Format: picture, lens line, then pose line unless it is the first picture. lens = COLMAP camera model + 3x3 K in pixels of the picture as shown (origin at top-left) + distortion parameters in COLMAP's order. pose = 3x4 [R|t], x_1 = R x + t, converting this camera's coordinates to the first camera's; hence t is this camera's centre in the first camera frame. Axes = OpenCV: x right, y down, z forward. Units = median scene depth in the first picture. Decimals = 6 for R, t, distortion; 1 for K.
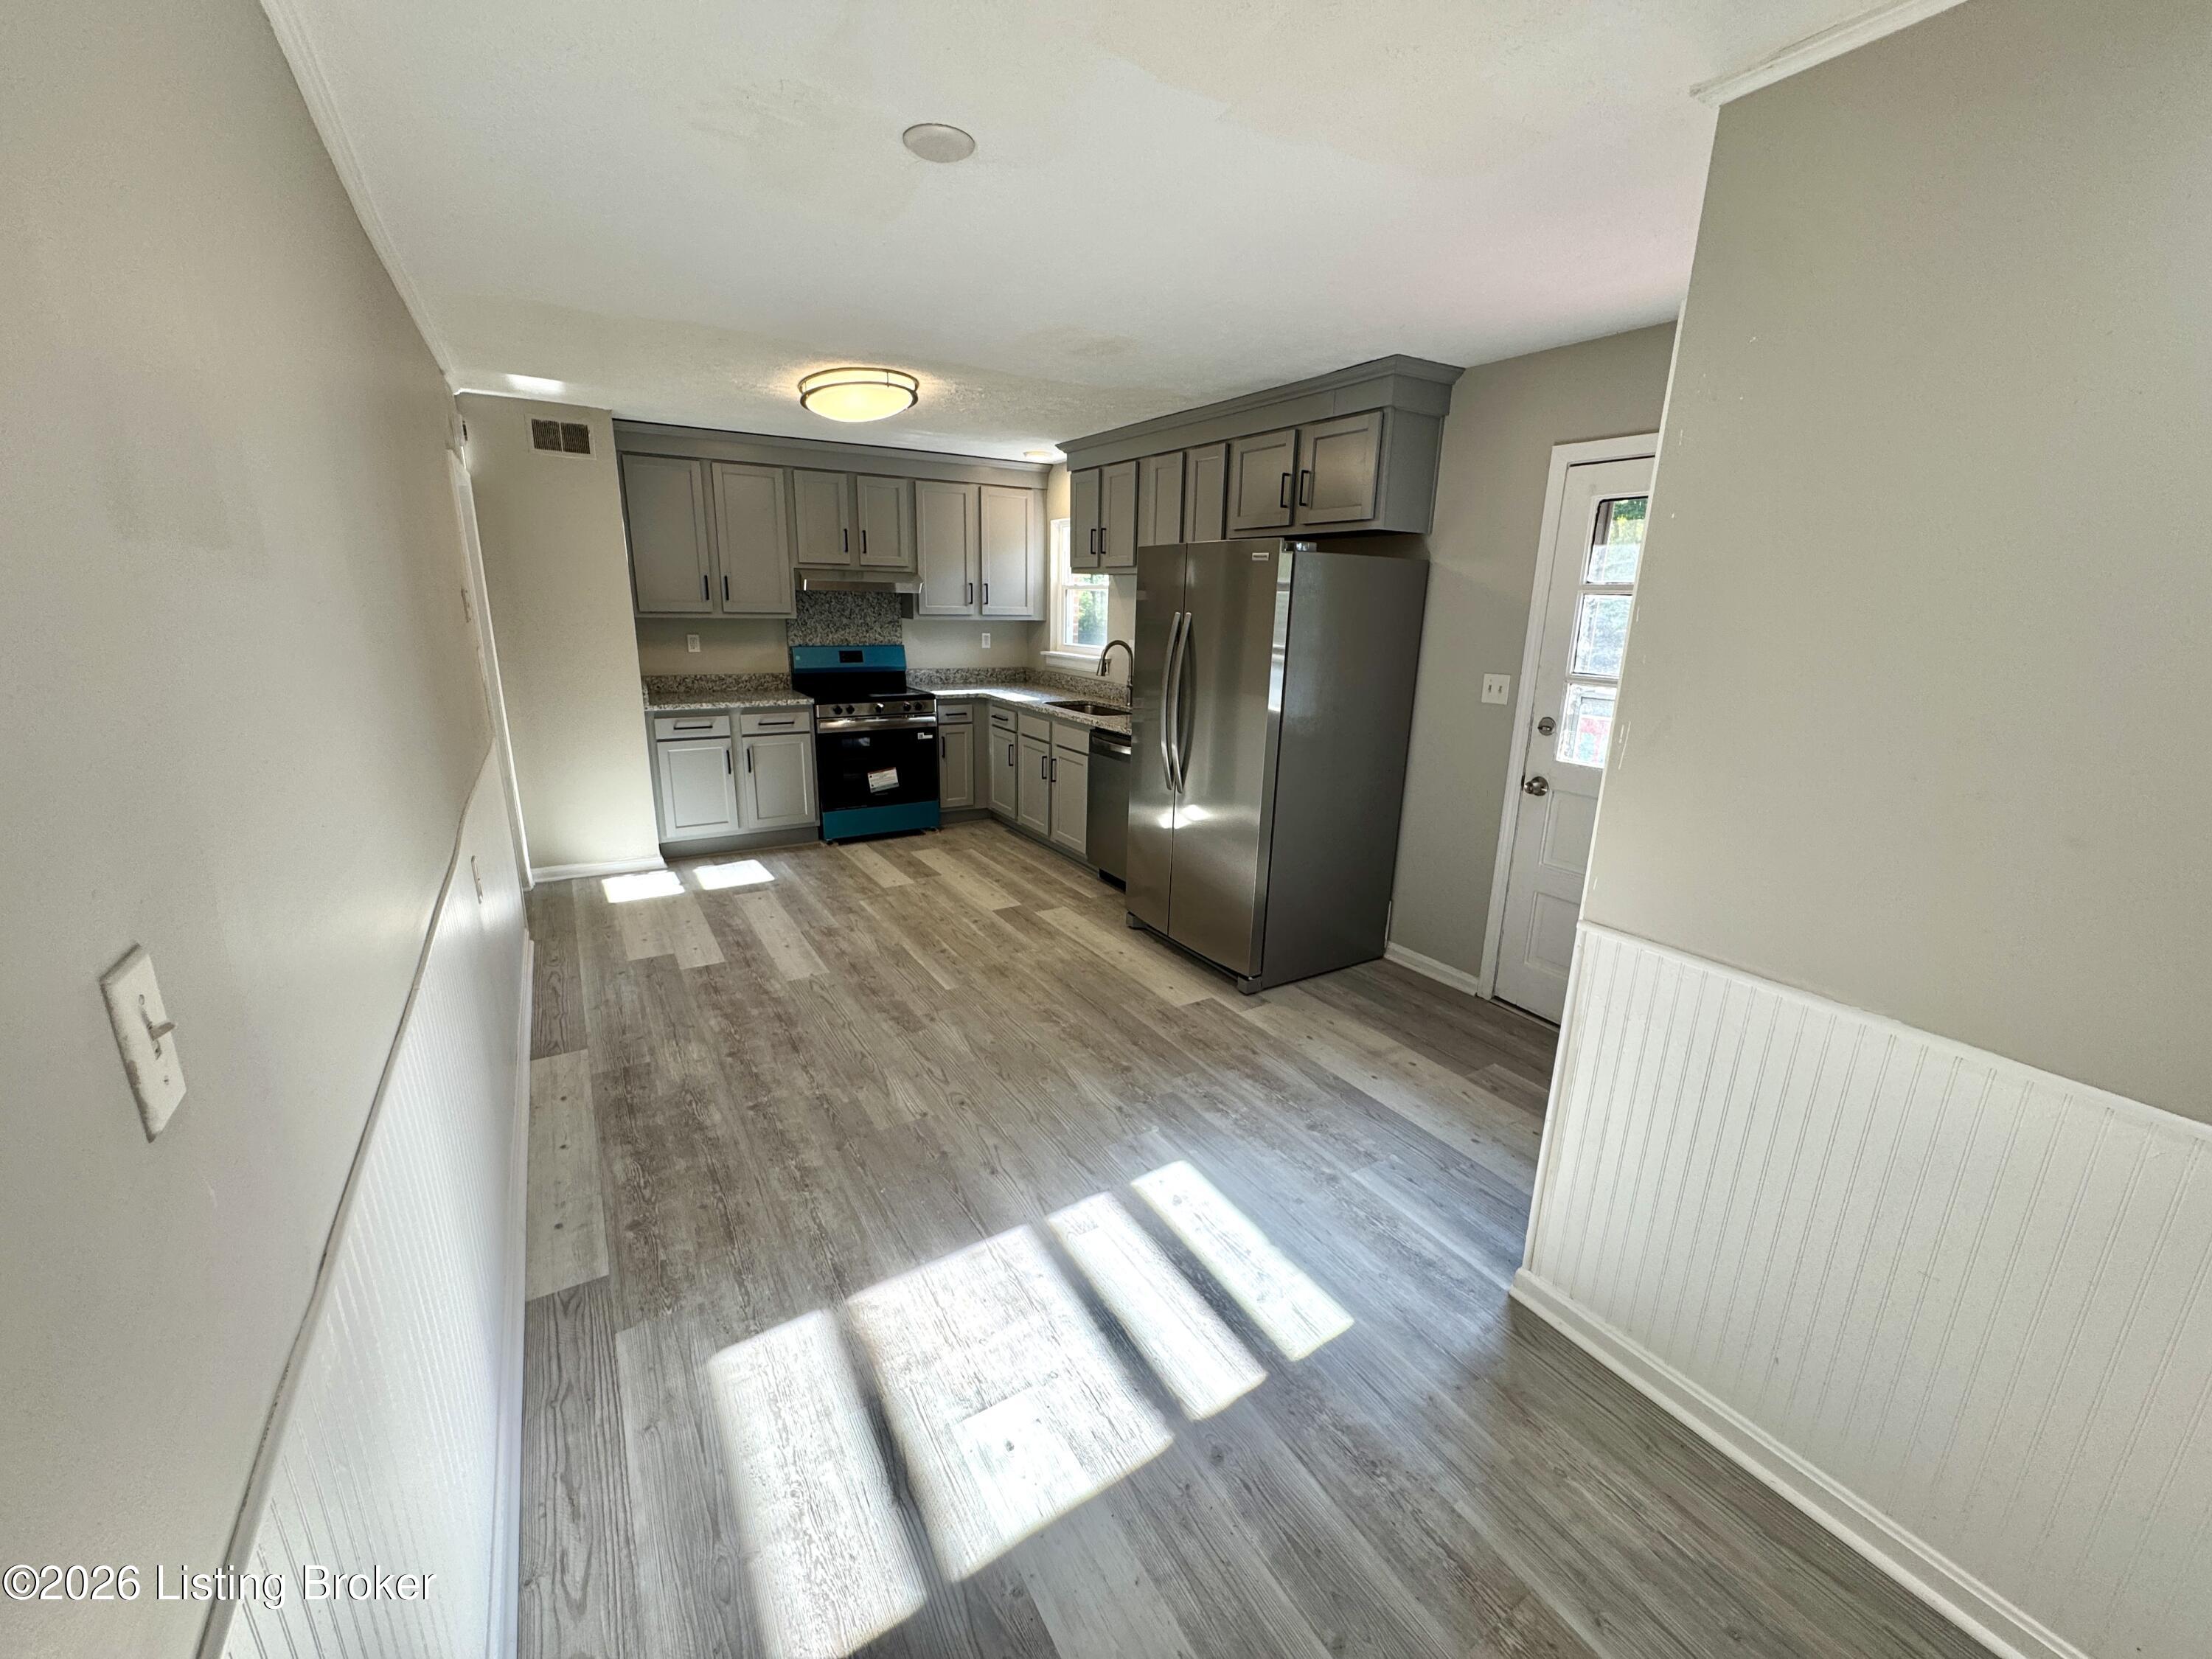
lens RADIAL K [[883.6, 0, 1104.4], [0, 883.6, 828.2], [0, 0, 1]] dist [-0.002622, 0.000138]
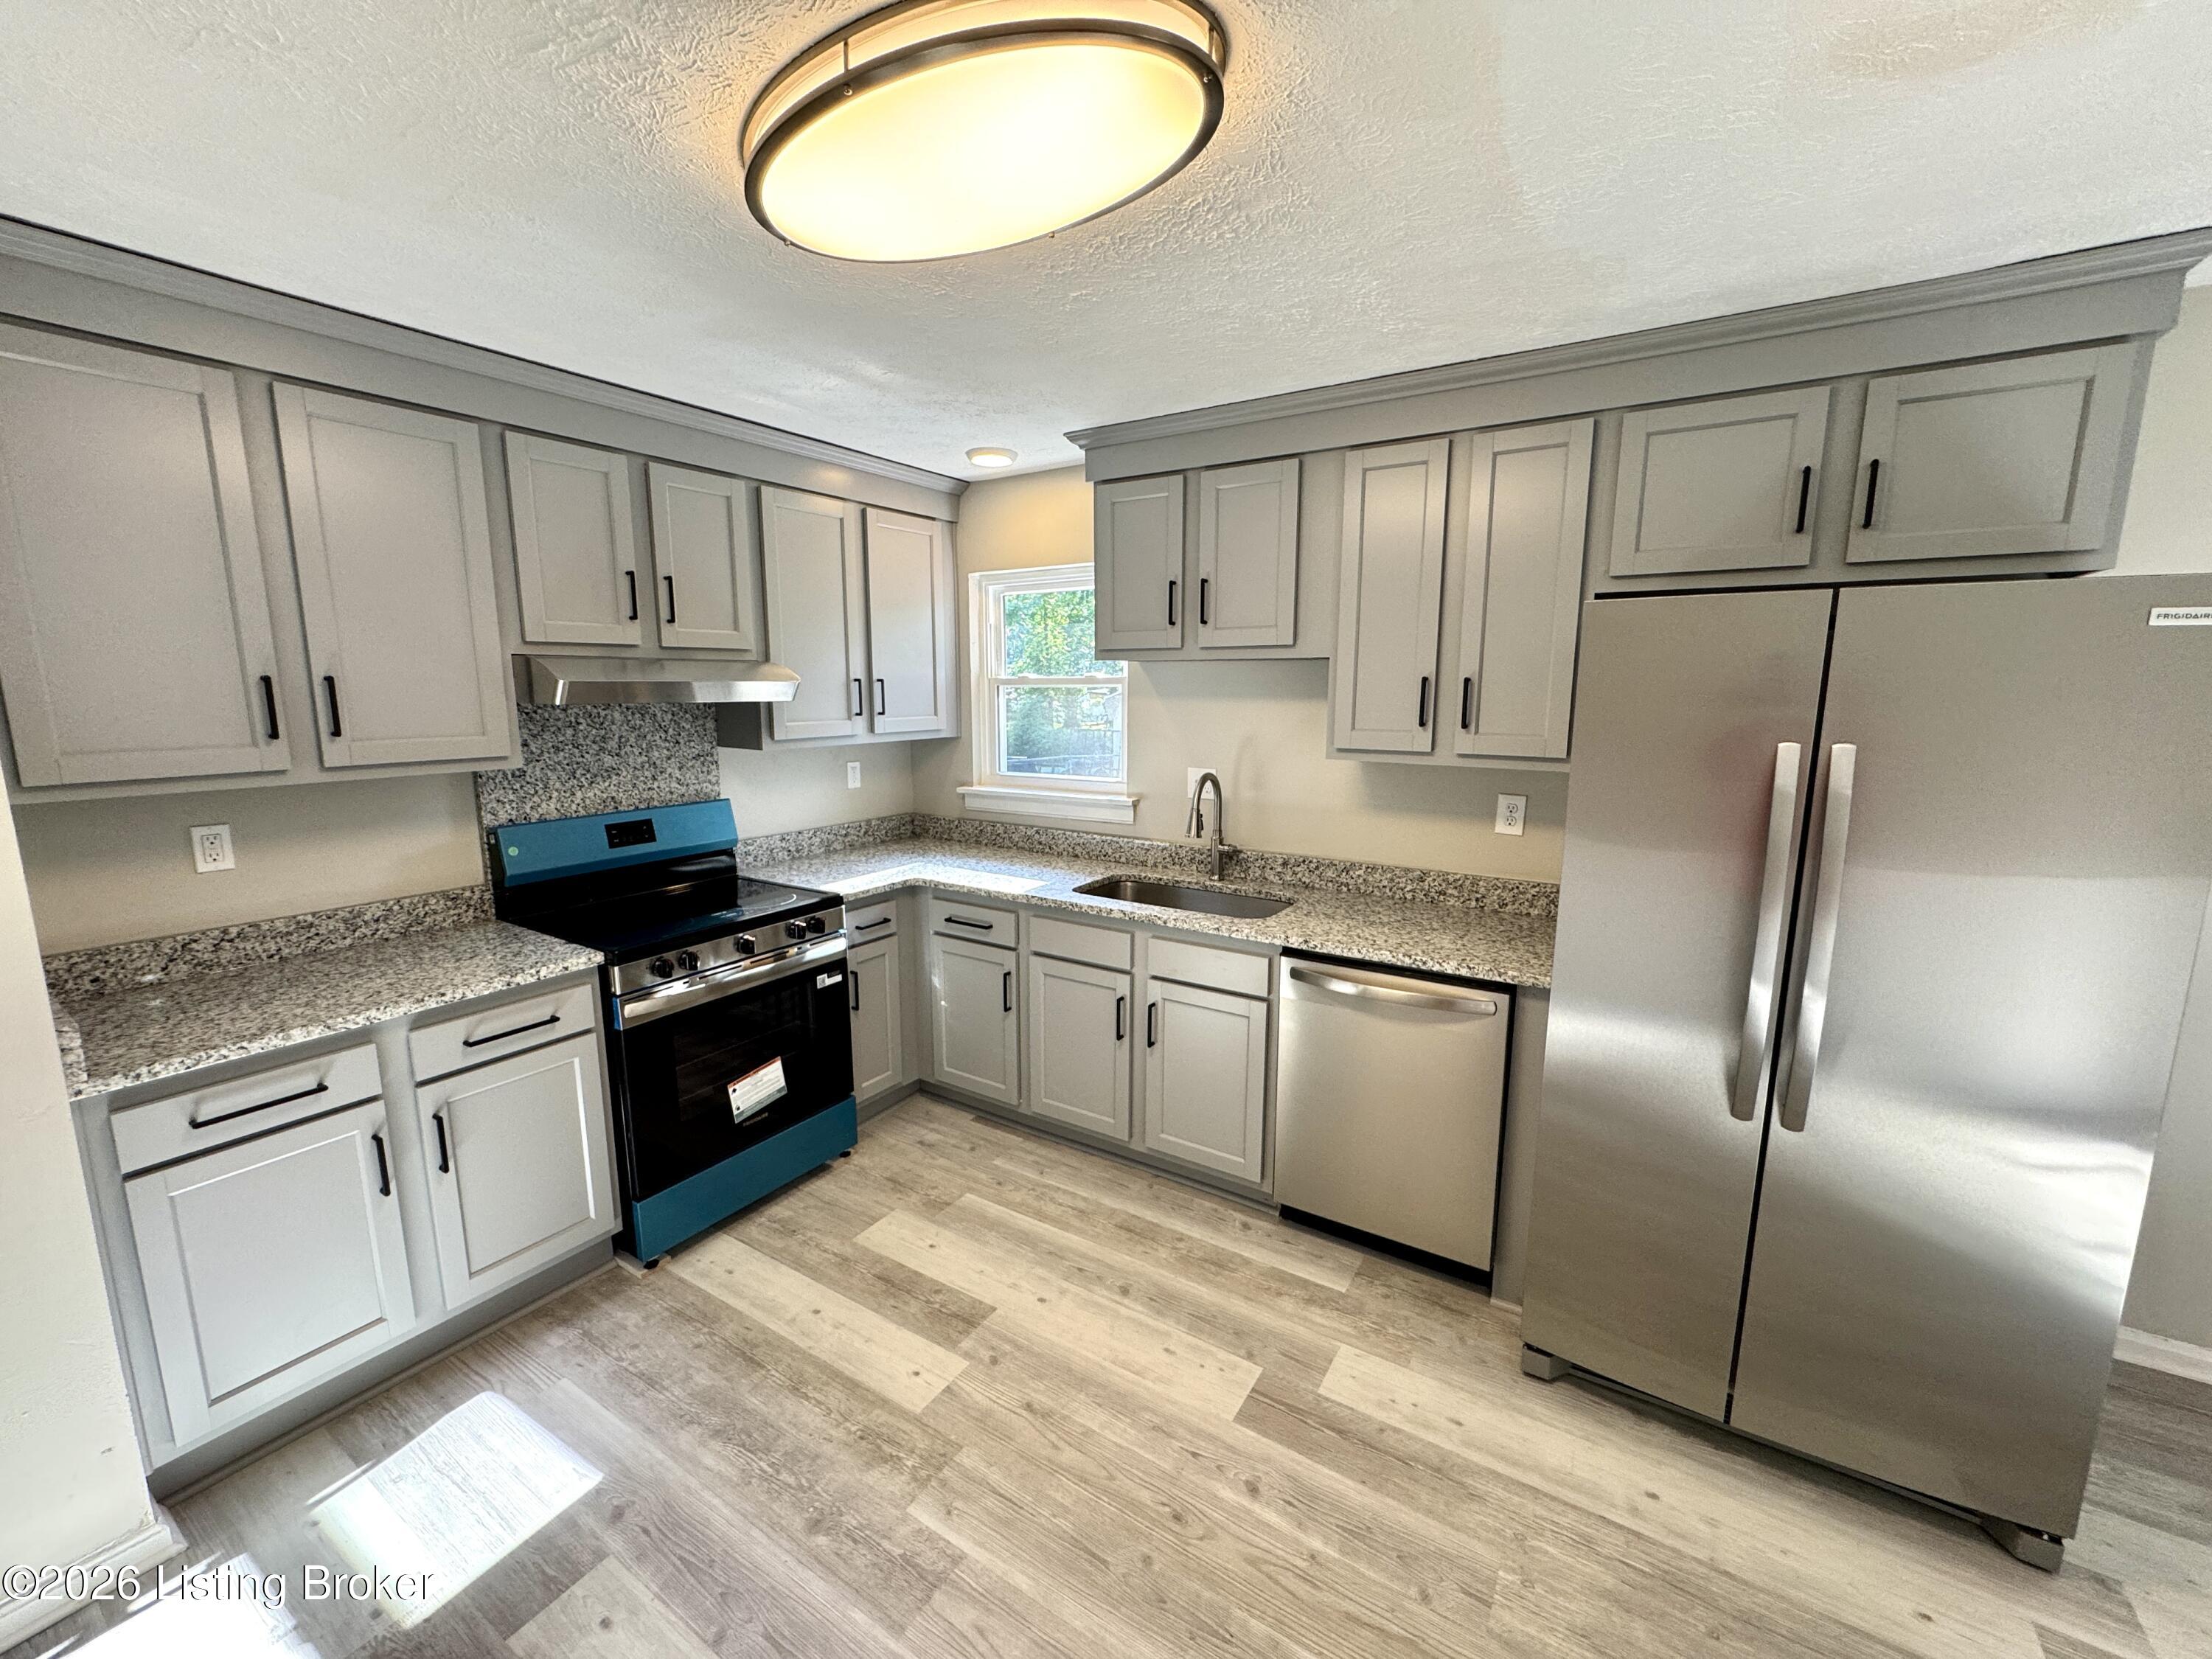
lens RADIAL K [[883.6, 0, 1104.4], [0, 883.6, 828.2], [0, 0, 1]] dist [-0.002622, 0.000138]
pose [[0.899376, -0.092422, 0.427296, -0.408305], [0.130488, 0.989596, -0.060609, -0.210603], [-0.417249, 0.110267, 0.902078, 0.717906]]
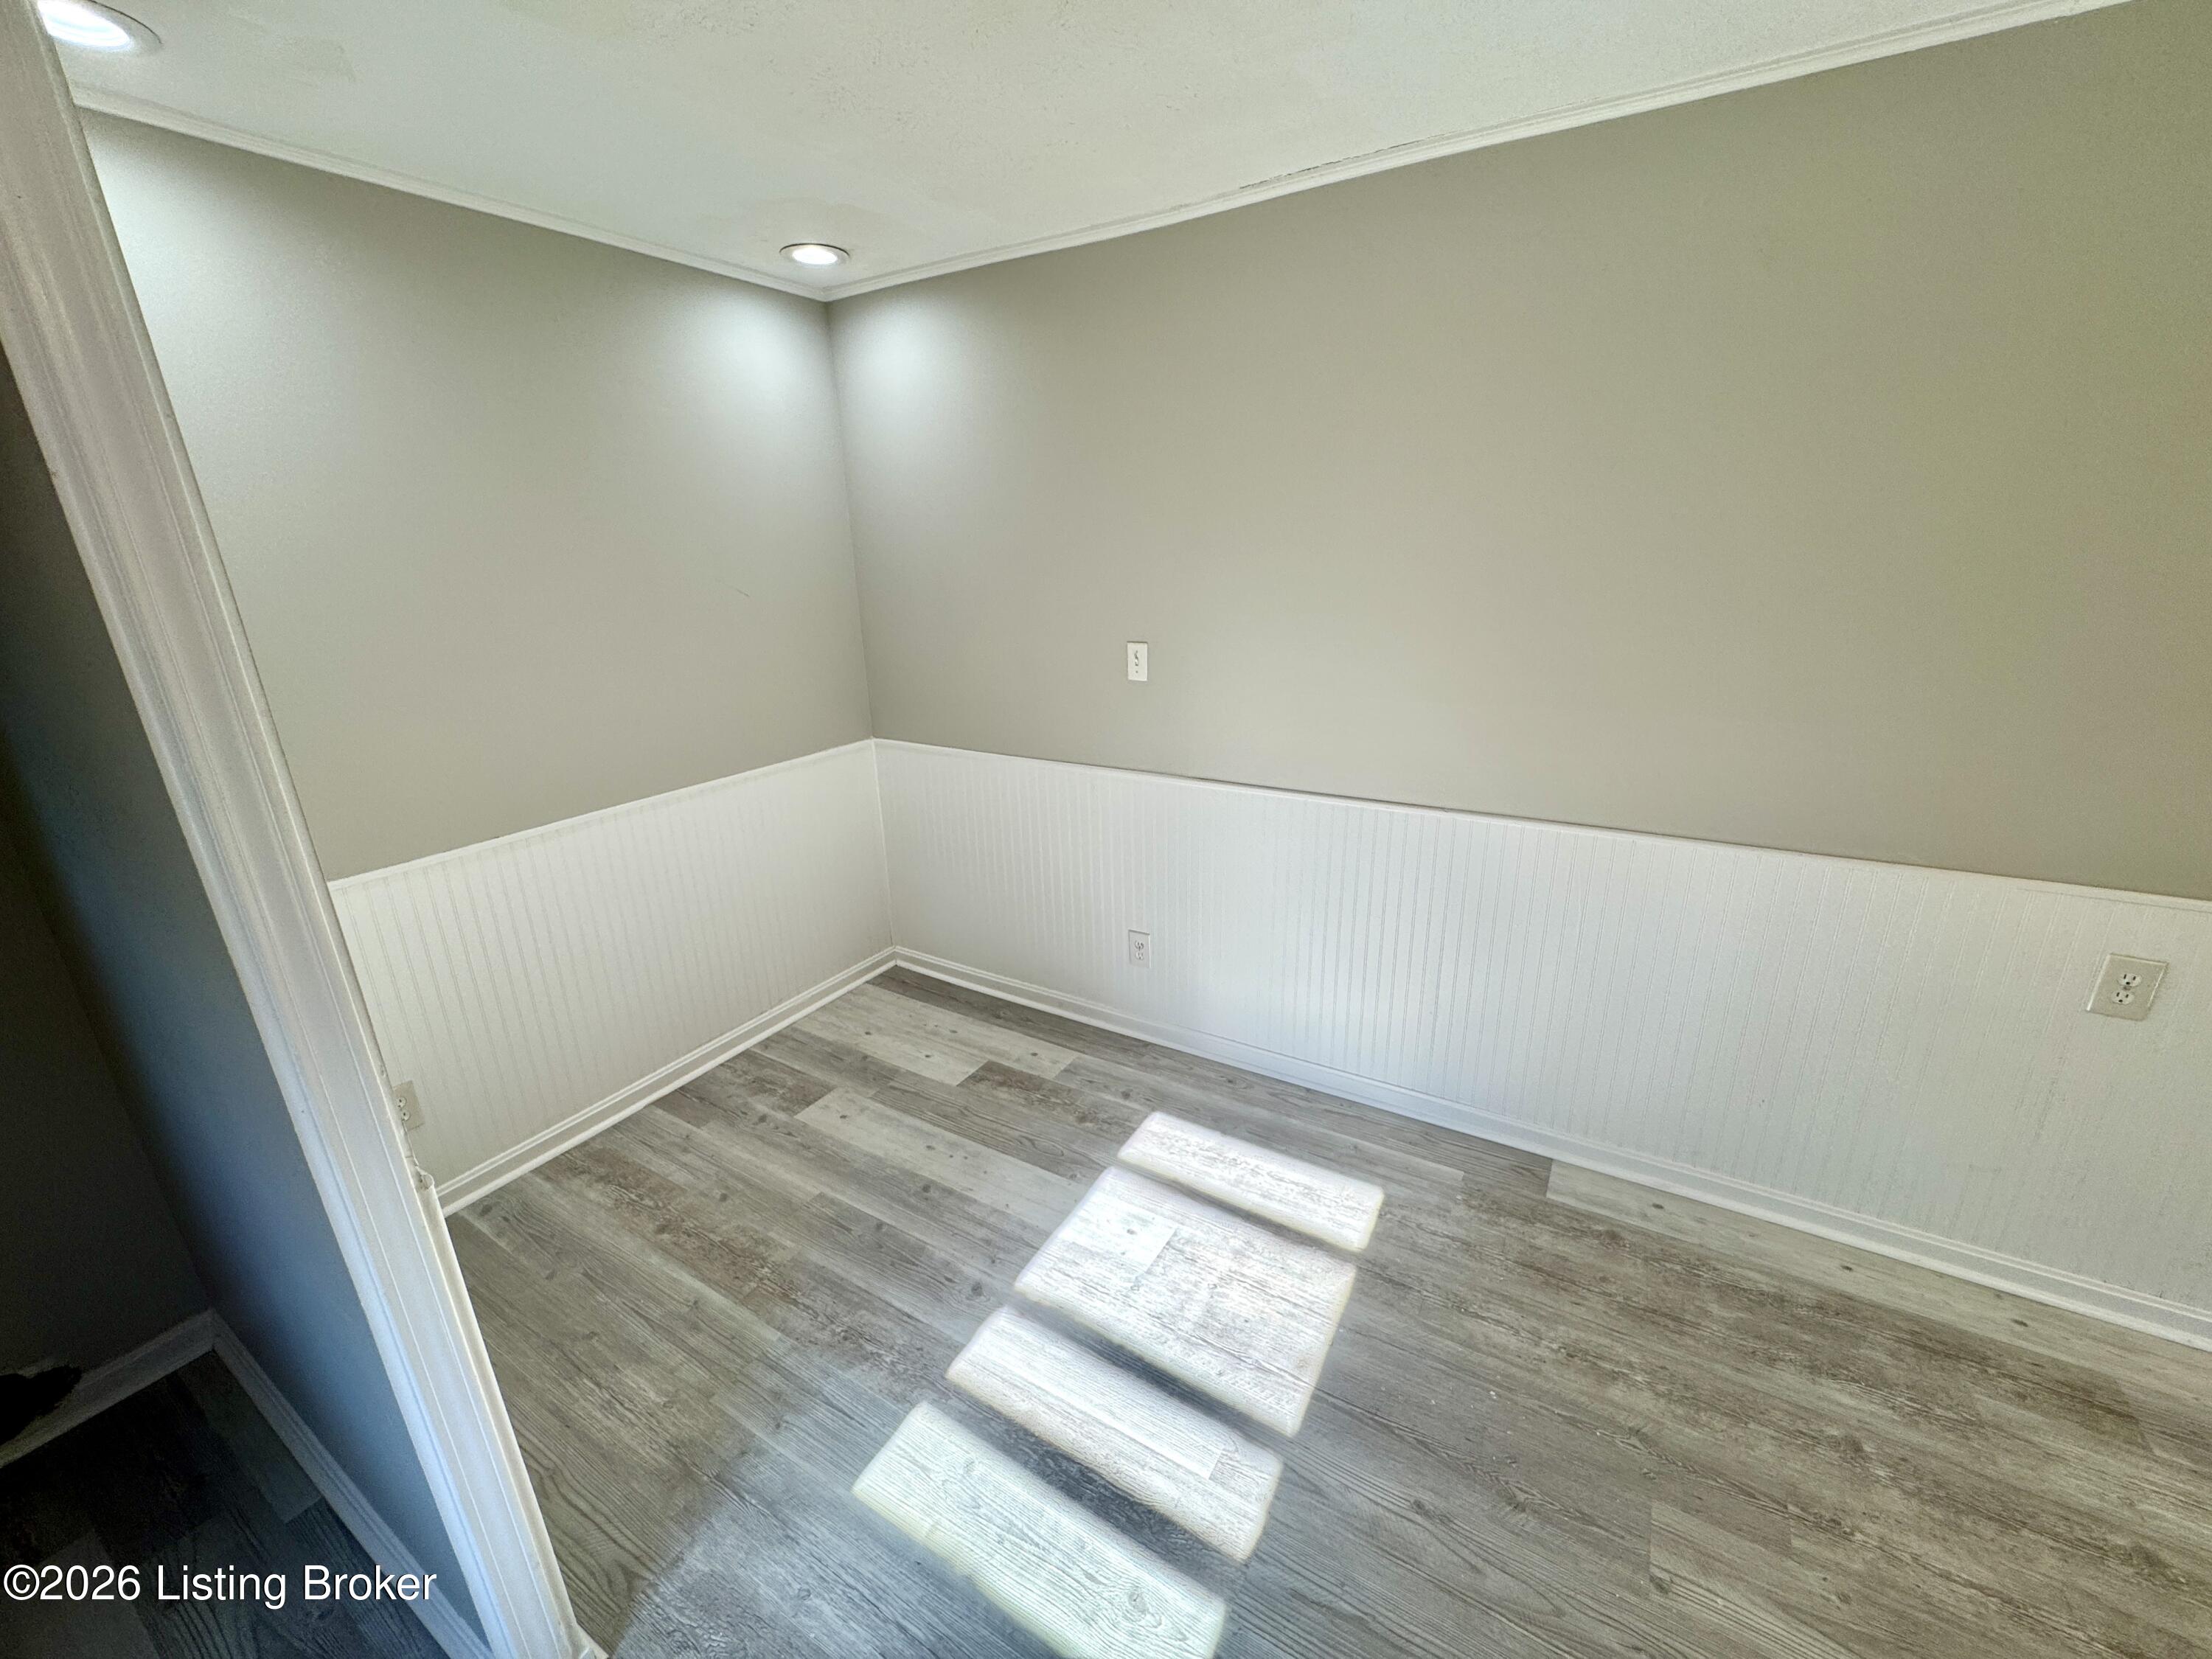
lens RADIAL K [[883.6, 0, 1104.4], [0, 883.6, 828.2], [0, 0, 1]] dist [-0.002622, 0.000138]
pose [[-0.891527, 0.142011, -0.430130, 0.178756], [-0.109479, 0.853877, 0.508830, -0.205423], [0.439538, 0.500727, -0.745707, 0.737936]]
